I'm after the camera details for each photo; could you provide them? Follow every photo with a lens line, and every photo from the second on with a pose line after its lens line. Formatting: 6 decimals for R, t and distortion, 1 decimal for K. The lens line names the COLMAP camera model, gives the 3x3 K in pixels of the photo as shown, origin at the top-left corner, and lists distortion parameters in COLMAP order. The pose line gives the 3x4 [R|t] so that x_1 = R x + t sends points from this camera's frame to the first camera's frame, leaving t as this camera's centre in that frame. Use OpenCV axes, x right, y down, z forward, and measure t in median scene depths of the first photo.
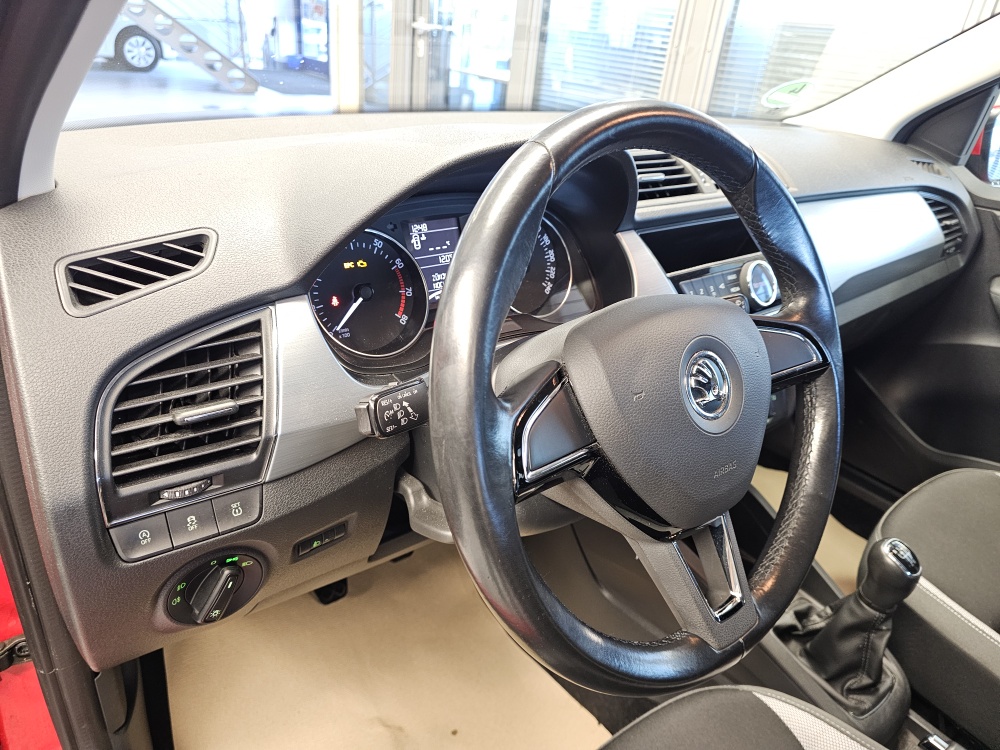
lens RADIAL K [[676.6, 0, 492.0], [0, 676.6, 374.3], [0, 0, 1]] dist [0.059390, -0.086646]
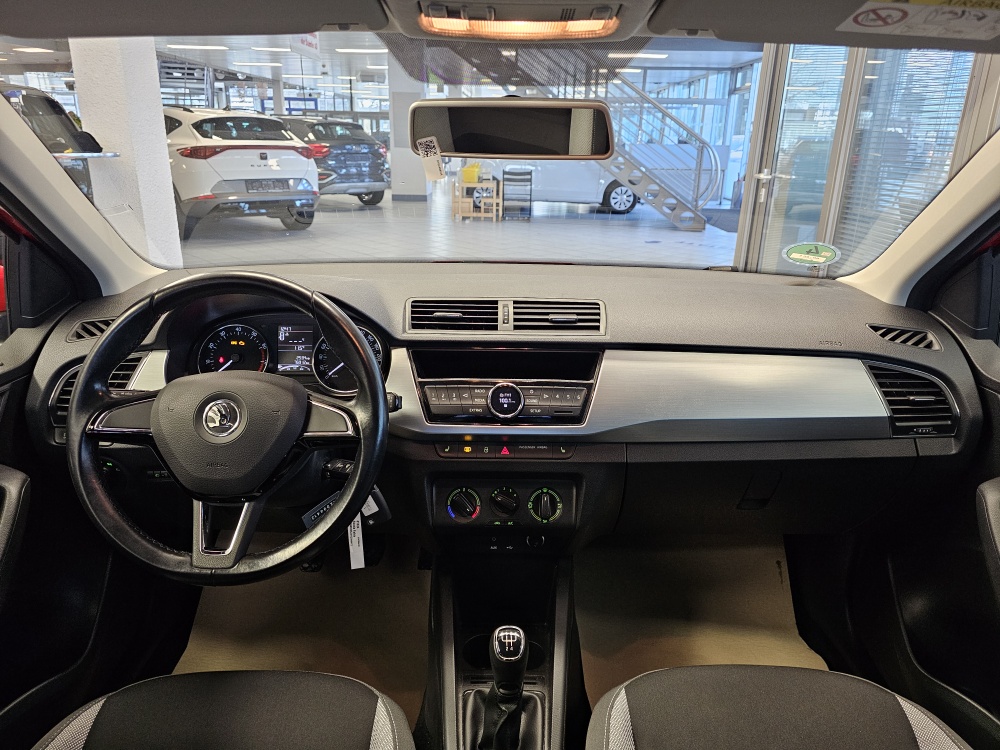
lens RADIAL K [[650.6, 0, 500.0], [0, 650.6, 375.0], [0, 0, 1]] dist [0.078636, -0.084566]
pose [[0.781323, 0.137782, -0.608729, 1.161492], [-0.238647, 0.967165, -0.087399, -0.071215], [0.576700, 0.213558, 0.788550, 0.006312]]
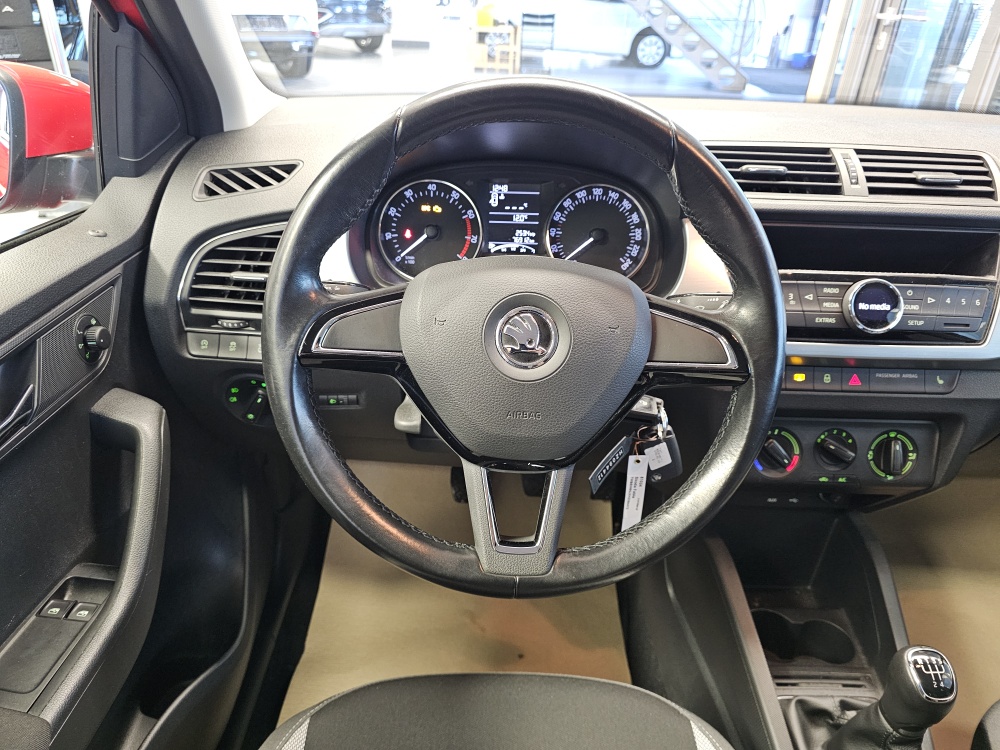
lens RADIAL K [[661.3, 0, 500.2], [0, 661.3, 378.6], [0, 0, 1]] dist [0.042038, -0.043679]
pose [[0.786877, 0.264751, -0.557432, 0.526017], [-0.256057, 0.961941, 0.095419, -0.006373], [0.561479, 0.067651, 0.824721, 0.061219]]
